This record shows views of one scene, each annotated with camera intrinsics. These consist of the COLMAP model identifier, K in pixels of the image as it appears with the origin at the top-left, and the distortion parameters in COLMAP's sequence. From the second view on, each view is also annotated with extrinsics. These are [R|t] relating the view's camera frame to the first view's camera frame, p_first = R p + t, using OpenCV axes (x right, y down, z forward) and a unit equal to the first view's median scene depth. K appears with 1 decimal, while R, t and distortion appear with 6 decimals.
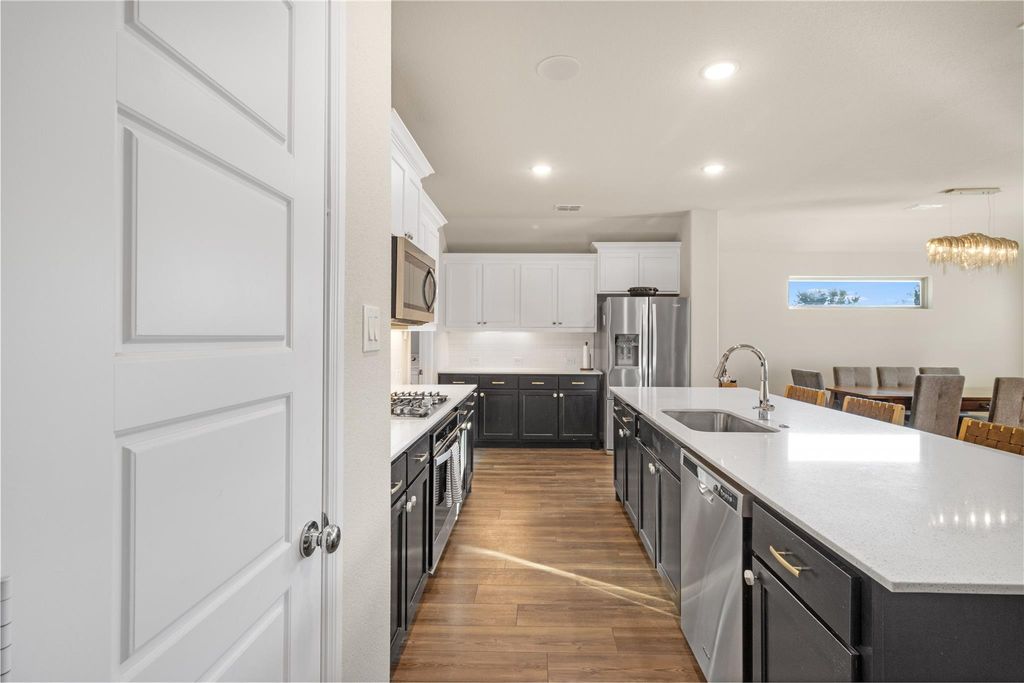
lens RADIAL K [[480.0, 0, 525.6], [0, 480.0, 334.8], [0, 0, 1]] dist [0.002525, -0.001224]
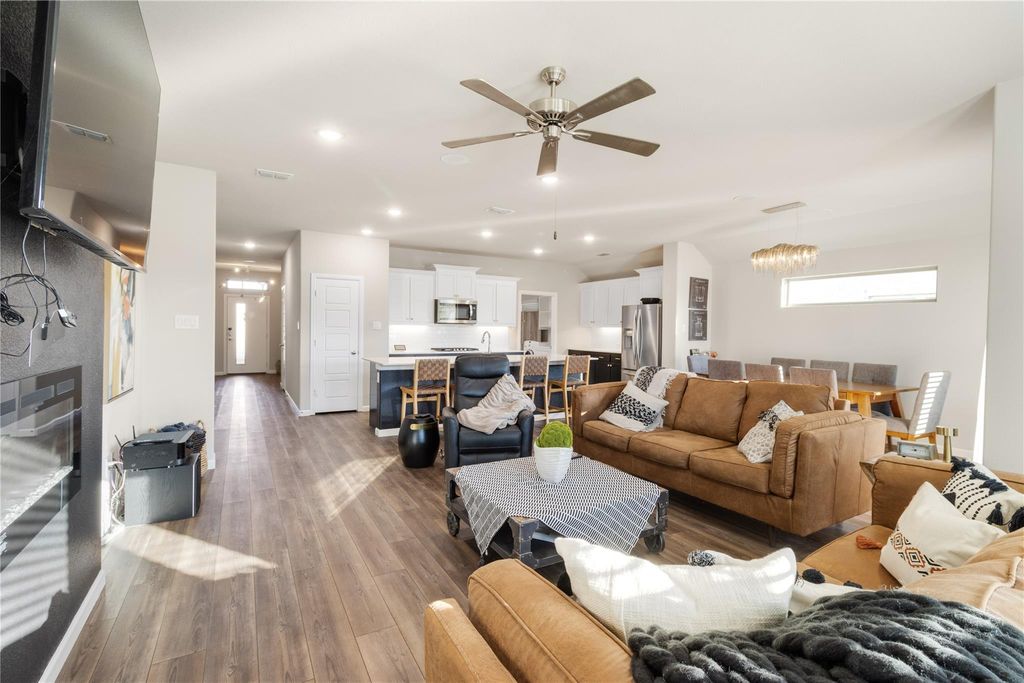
lens RADIAL K [[480.0, 0, 511.8], [0, 480.0, 334.9], [0, 0, 1]] dist [0.002525, -0.001224]
pose [[0.513026, 0.015757, -0.858228, 1.326438], [-0.009747, 0.999874, 0.012531, 0.003059], [0.858318, 0.001936, 0.513115, -0.144158]]
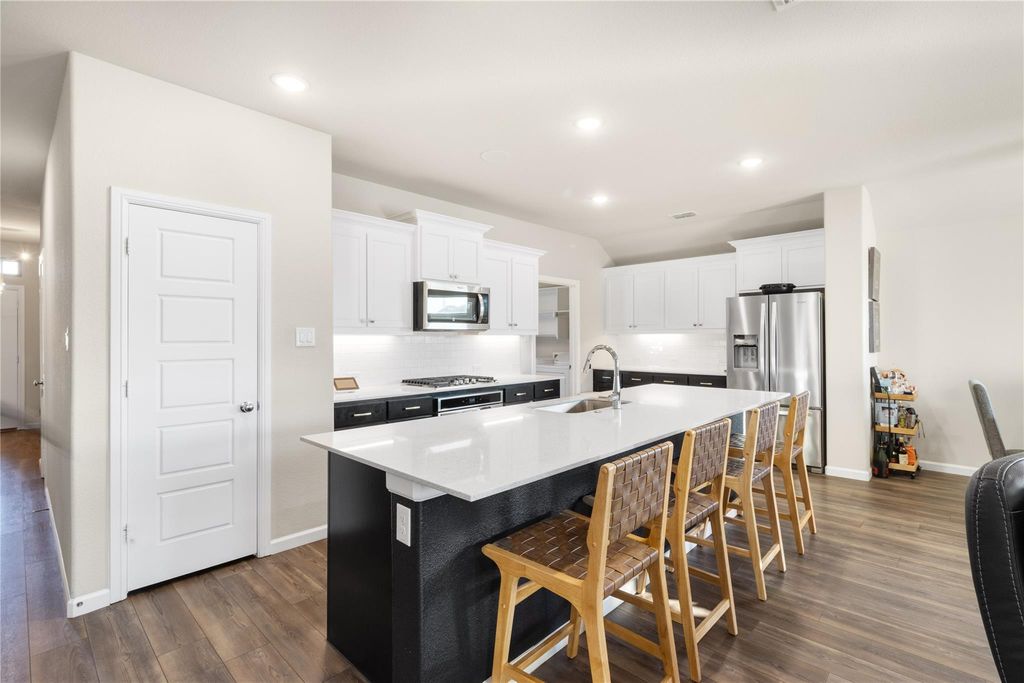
lens RADIAL K [[480.0, 0, 518.6], [0, 480.0, 336.1], [0, 0, 1]] dist [0.002525, -0.001224]
pose [[0.745702, -0.008785, -0.666221, 0.492991], [0.008667, 0.999956, -0.003484, 0.000238], [0.666223, -0.003177, 0.745746, -0.021794]]
